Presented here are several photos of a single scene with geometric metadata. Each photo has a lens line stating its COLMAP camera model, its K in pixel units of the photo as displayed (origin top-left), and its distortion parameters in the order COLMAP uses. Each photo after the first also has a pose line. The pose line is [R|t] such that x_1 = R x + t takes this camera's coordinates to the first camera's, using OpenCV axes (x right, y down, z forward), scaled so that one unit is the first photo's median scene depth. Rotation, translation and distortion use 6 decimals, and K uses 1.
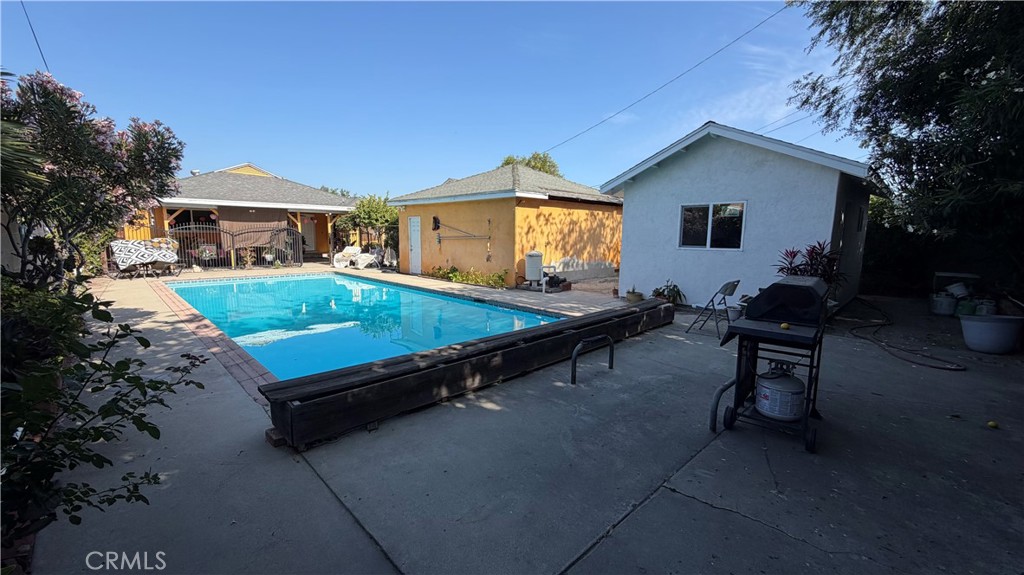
lens RADIAL K [[409.5, 0, 509.0], [0, 409.5, 288.4], [0, 0, 1]] dist [-0.002697, -0.000027]
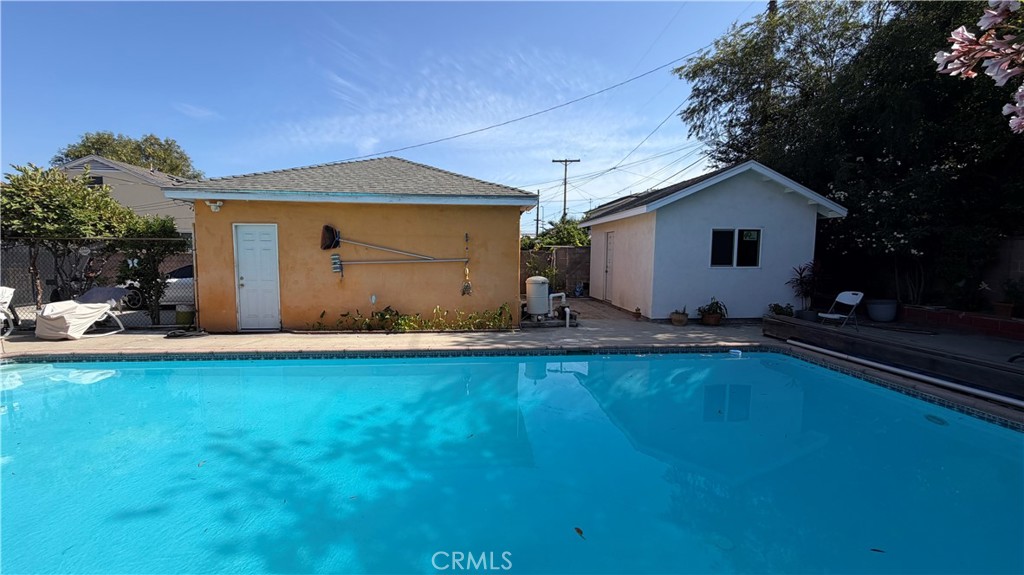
lens RADIAL K [[409.5, 0, 507.1], [0, 409.5, 291.6], [0, 0, 1]] dist [-0.002697, -0.000027]
pose [[0.627179, -0.078852, 0.774874, -0.474998], [0.103039, 0.994518, 0.017804, -0.066826], [-0.772030, 0.068676, 0.631865, 0.446067]]
